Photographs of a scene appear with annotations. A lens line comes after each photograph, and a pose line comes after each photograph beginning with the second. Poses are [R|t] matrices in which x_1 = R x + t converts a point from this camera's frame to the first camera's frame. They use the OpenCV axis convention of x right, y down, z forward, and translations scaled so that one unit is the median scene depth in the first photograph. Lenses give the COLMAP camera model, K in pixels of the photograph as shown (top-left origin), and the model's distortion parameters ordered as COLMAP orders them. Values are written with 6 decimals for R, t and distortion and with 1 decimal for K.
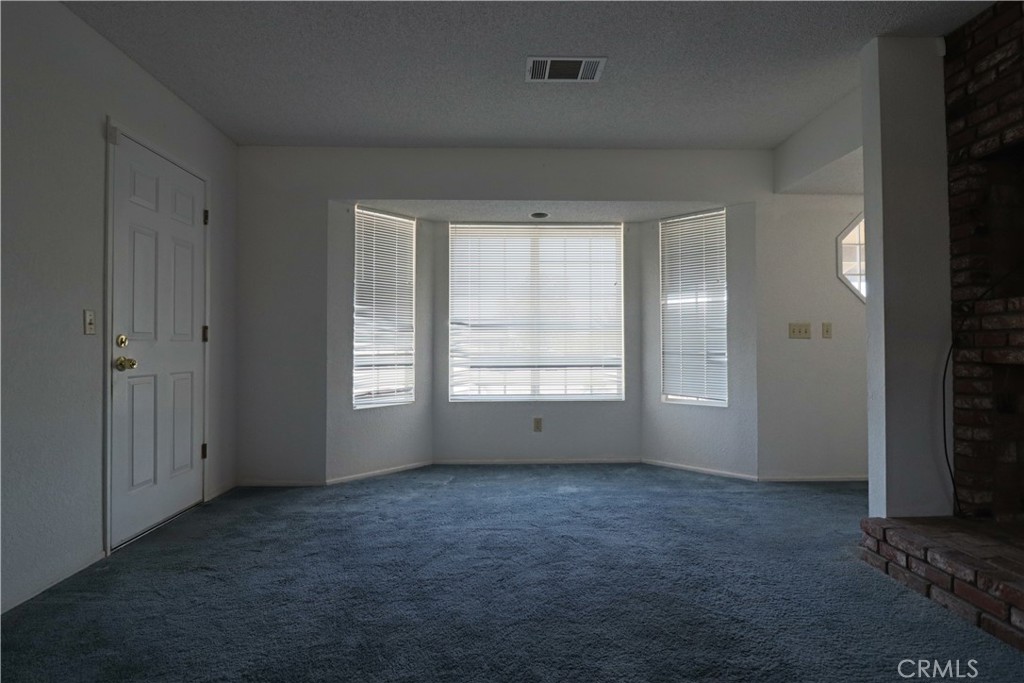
lens RADIAL K [[525.9, 0, 510.8], [0, 525.9, 338.9], [0, 0, 1]] dist [0.001836, -0.015983]
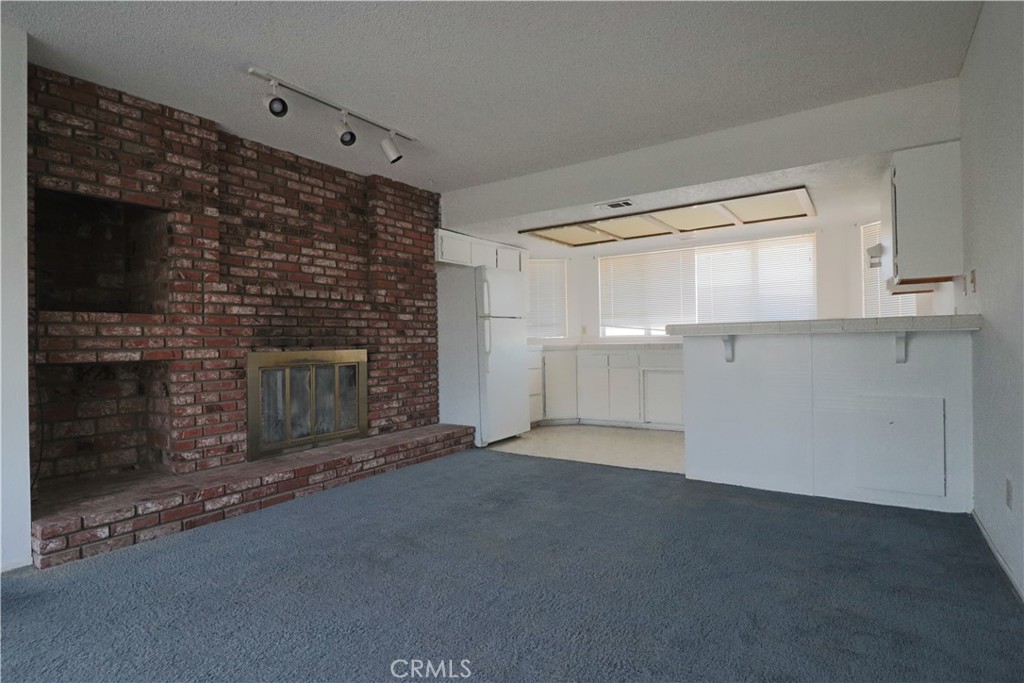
lens RADIAL K [[525.9, 0, 510.8], [0, 525.9, 338.9], [0, 0, 1]] dist [0.001836, -0.015983]
pose [[-0.813990, 0.020716, 0.580510, -0.651727], [0.008294, 0.999676, -0.024044, 0.027694], [-0.580820, -0.014757, -0.813898, 1.392841]]
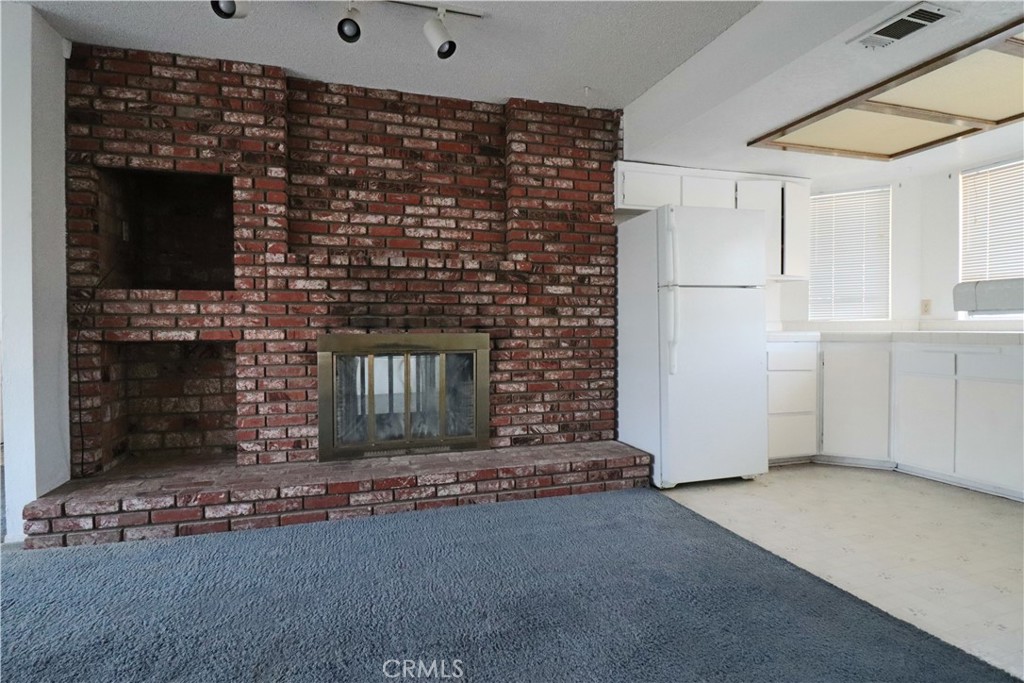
lens RADIAL K [[525.9, 0, 510.8], [0, 525.9, 338.9], [0, 0, 1]] dist [0.001836, -0.015983]
pose [[-0.274150, -0.015645, 0.961560, -0.516350], [-0.016046, 0.999803, 0.011693, 0.012181], [-0.961553, -0.012223, -0.274347, 0.445316]]
